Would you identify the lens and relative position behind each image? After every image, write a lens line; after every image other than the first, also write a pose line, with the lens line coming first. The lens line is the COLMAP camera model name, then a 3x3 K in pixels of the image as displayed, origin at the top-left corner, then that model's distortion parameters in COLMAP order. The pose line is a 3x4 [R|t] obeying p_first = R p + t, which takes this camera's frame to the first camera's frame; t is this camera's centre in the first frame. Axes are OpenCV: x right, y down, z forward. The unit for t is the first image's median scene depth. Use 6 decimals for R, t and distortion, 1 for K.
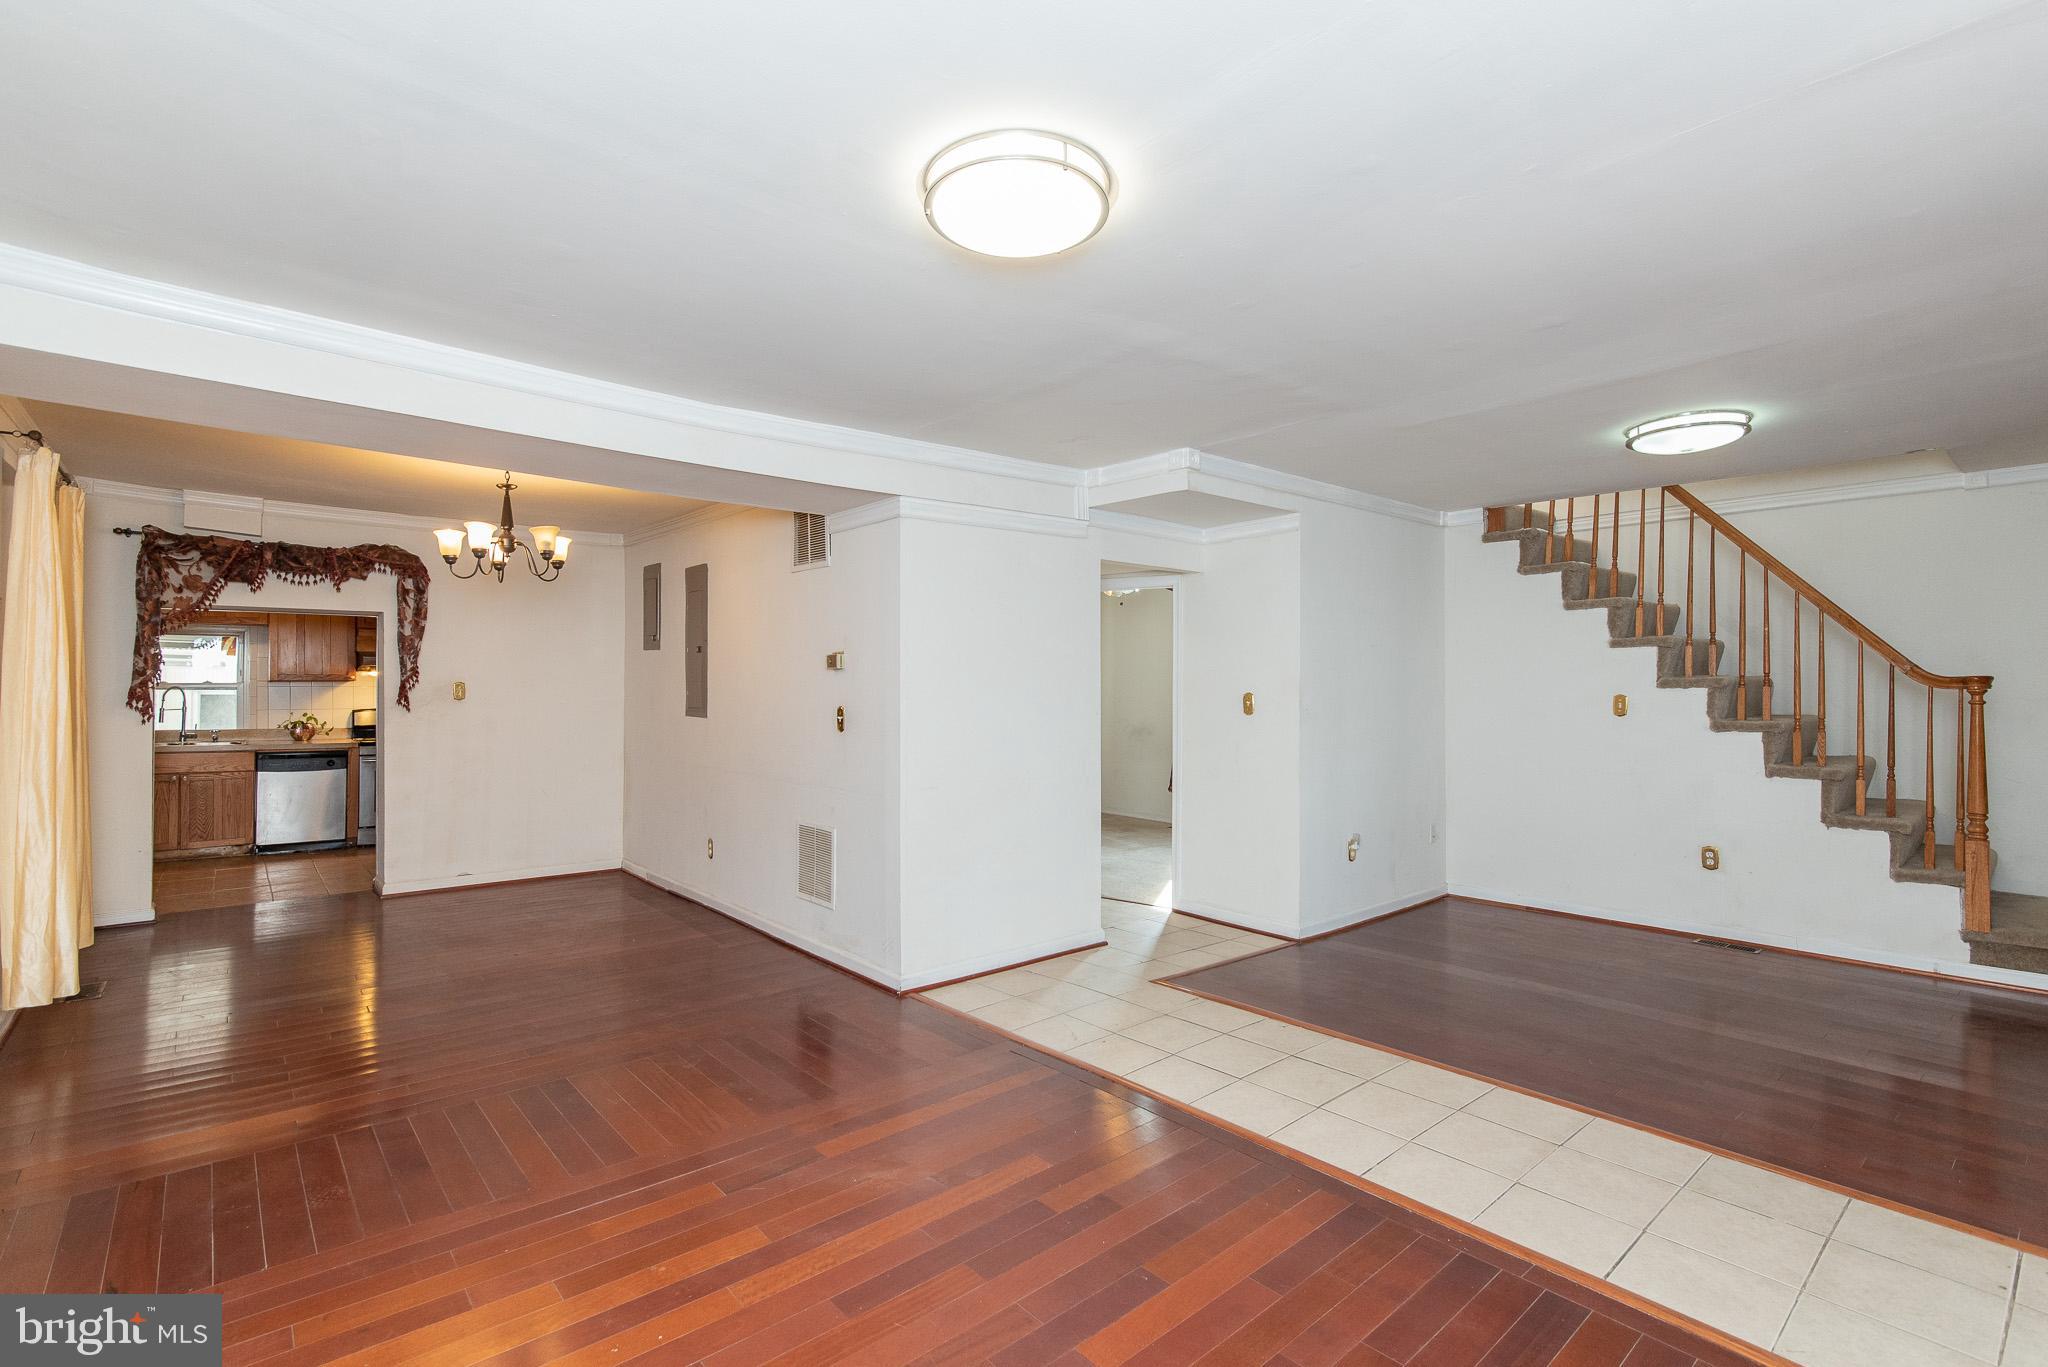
lens RADIAL K [[899.0, 0, 1024.9], [0, 899.0, 691.2], [0, 0, 1]] dist [-0.034798, 0.000121]
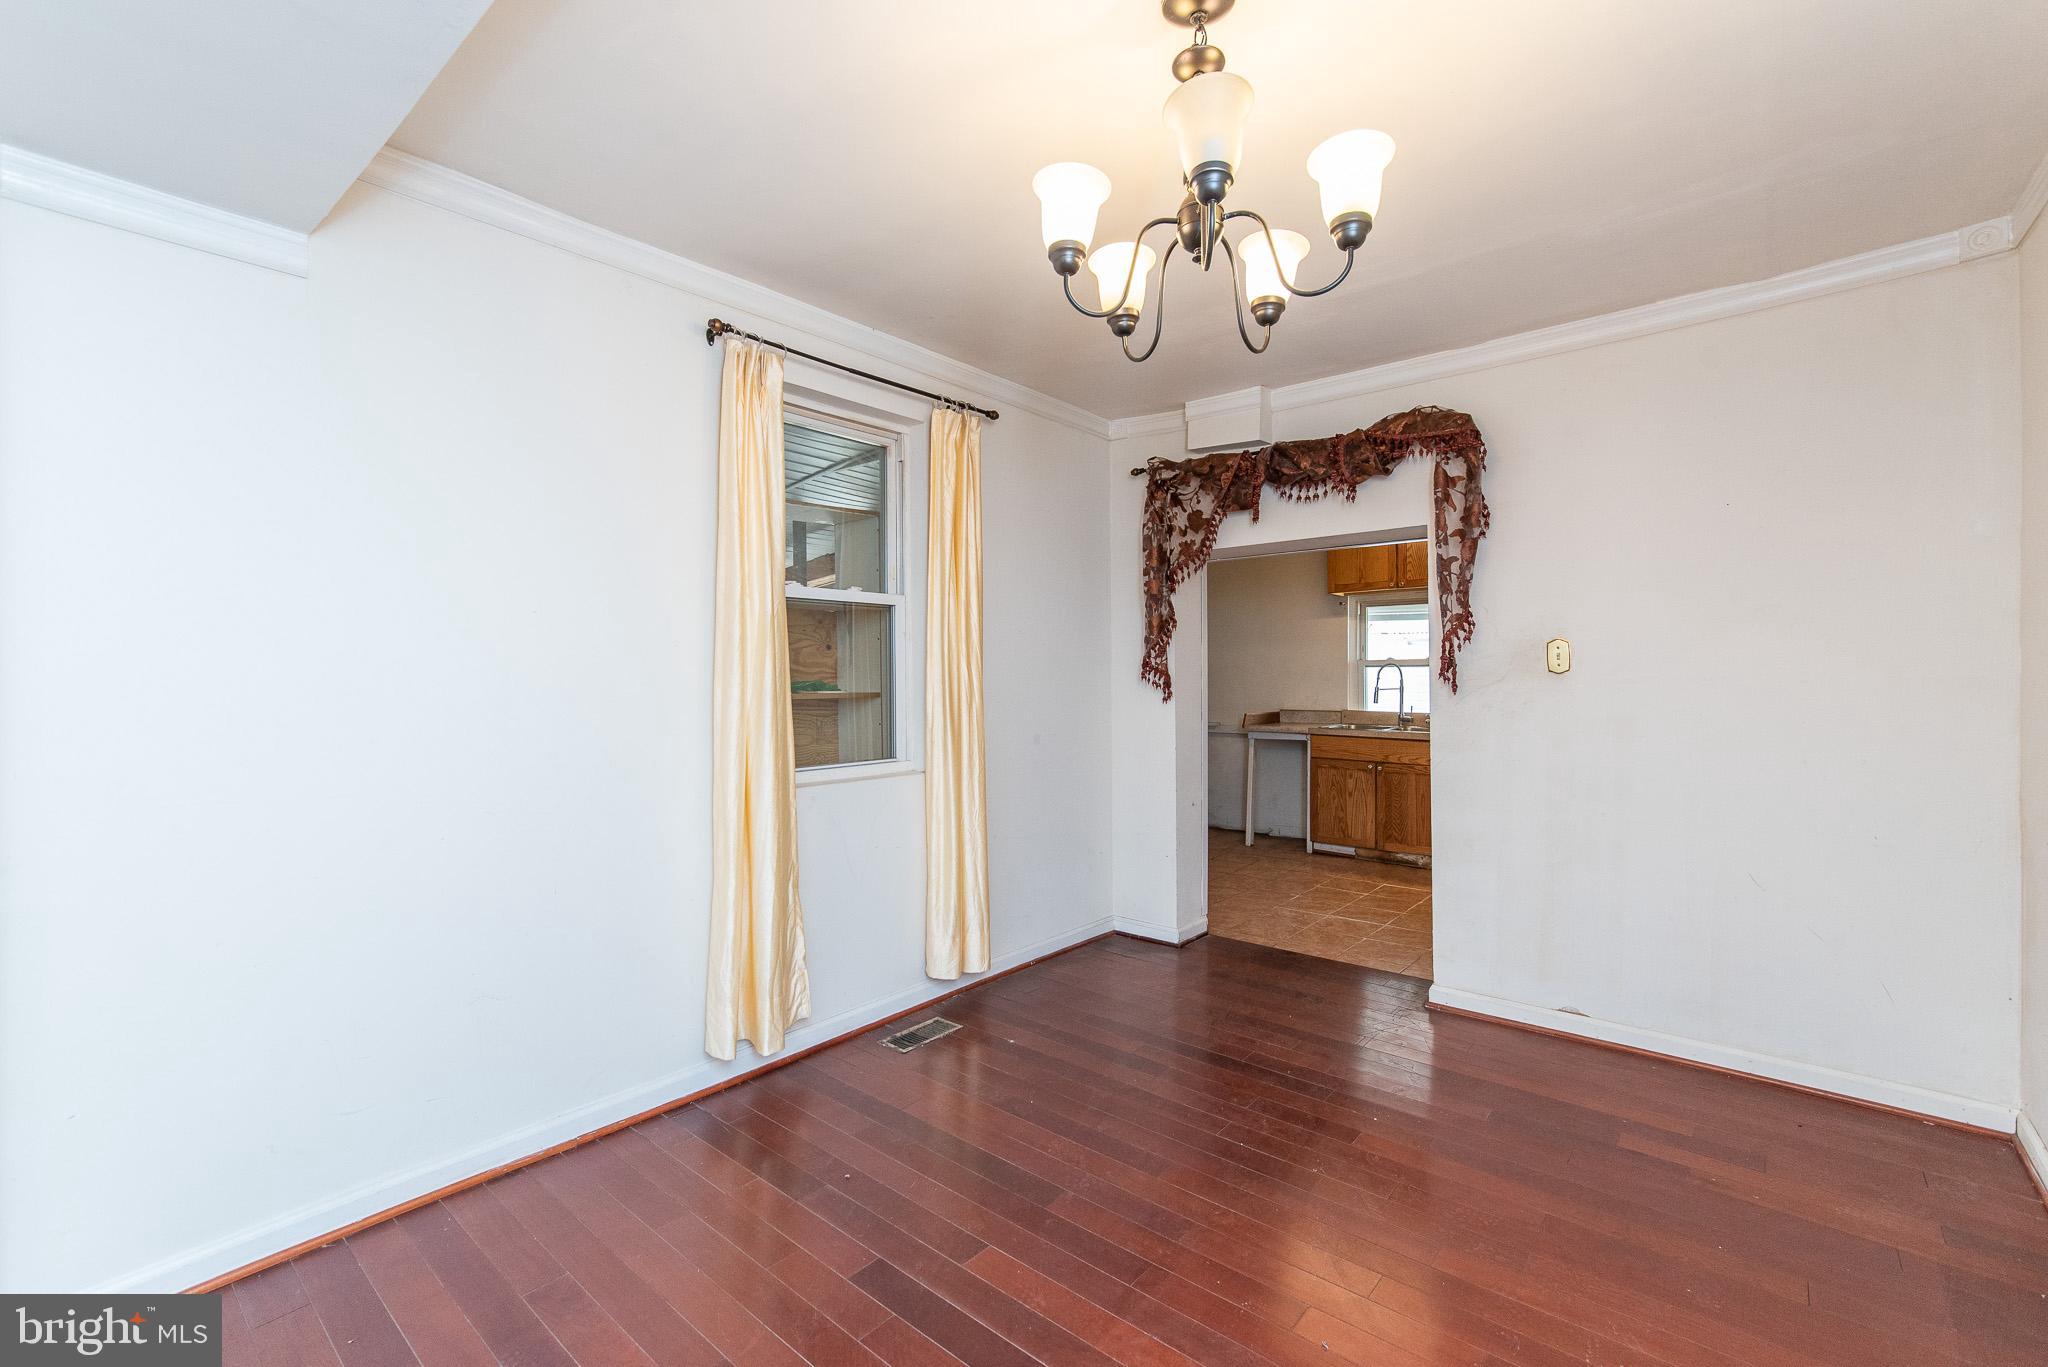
lens RADIAL K [[880.5, 0, 1020.5], [0, 880.5, 690.3], [0, 0, 1]] dist [0.003039, 0.000531]
pose [[0.143337, 0.012583, -0.989594, -0.189104], [-0.000752, 0.999920, 0.012605, 0.015154], [0.989674, -0.001062, 0.143335, 0.687313]]
